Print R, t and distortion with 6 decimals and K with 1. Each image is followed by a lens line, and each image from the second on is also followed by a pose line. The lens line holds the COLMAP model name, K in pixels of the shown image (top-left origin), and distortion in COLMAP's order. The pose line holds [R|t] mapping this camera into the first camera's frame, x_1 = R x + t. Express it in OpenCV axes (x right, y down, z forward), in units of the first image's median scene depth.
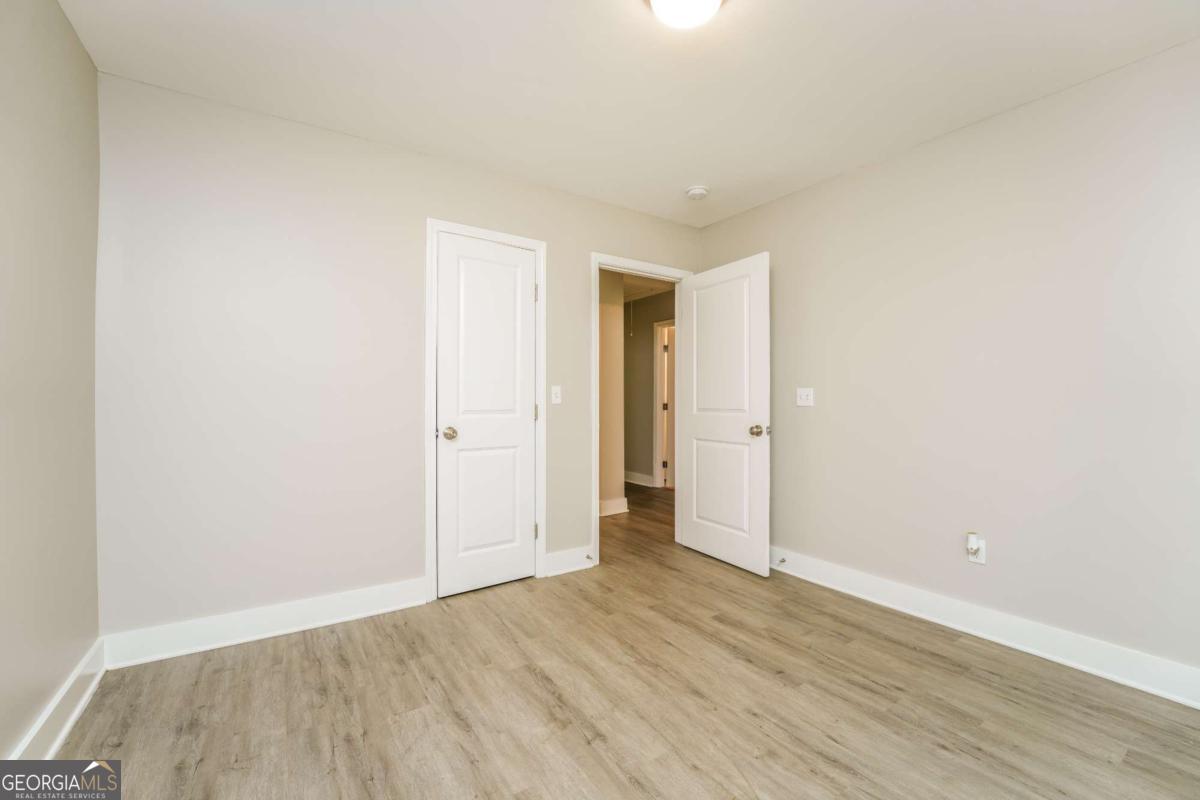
lens RADIAL K [[491.8, 0, 603.0], [0, 491.8, 397.7], [0, 0, 1]] dist [-0.029170, 0.000128]
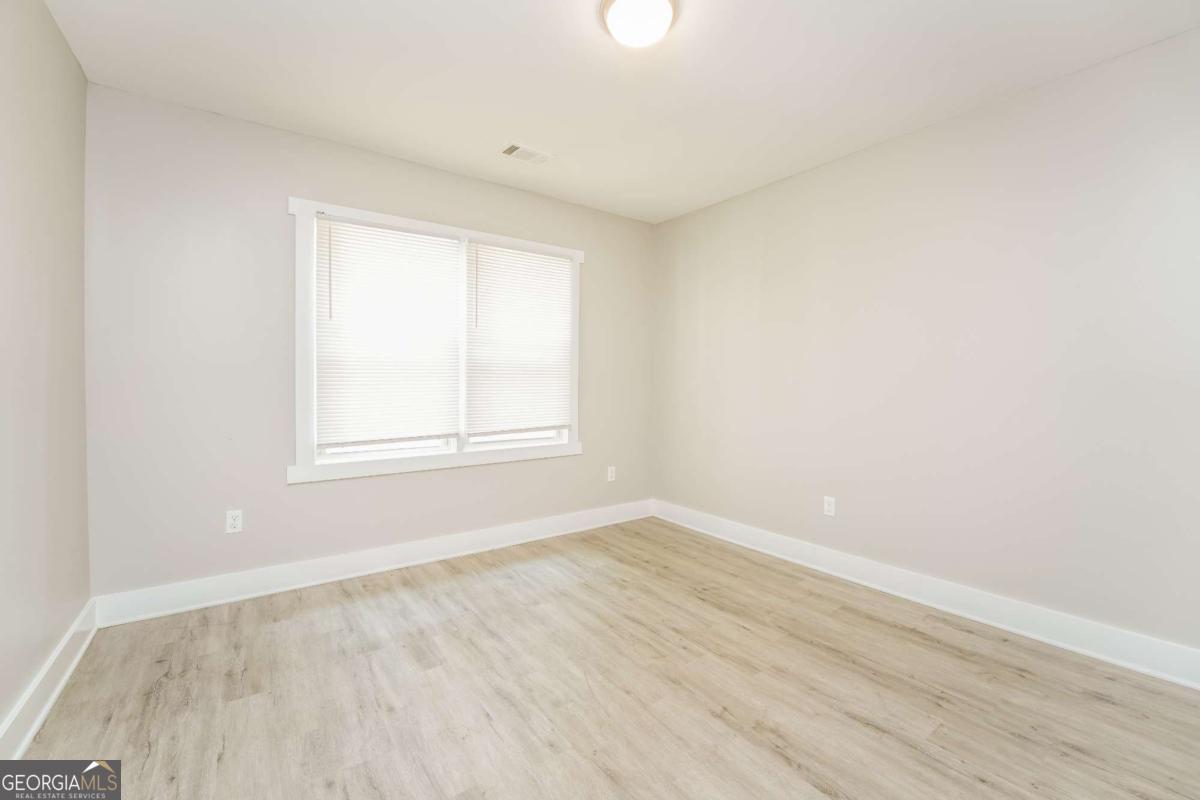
lens RADIAL K [[491.8, 0, 603.0], [0, 491.8, 397.7], [0, 0, 1]] dist [-0.029170, 0.000128]
pose [[-0.999059, -0.005515, -0.043020, 0.277213], [-0.006787, 0.999543, 0.029473, 0.005278], [0.042837, 0.029738, -0.998639, 1.958515]]
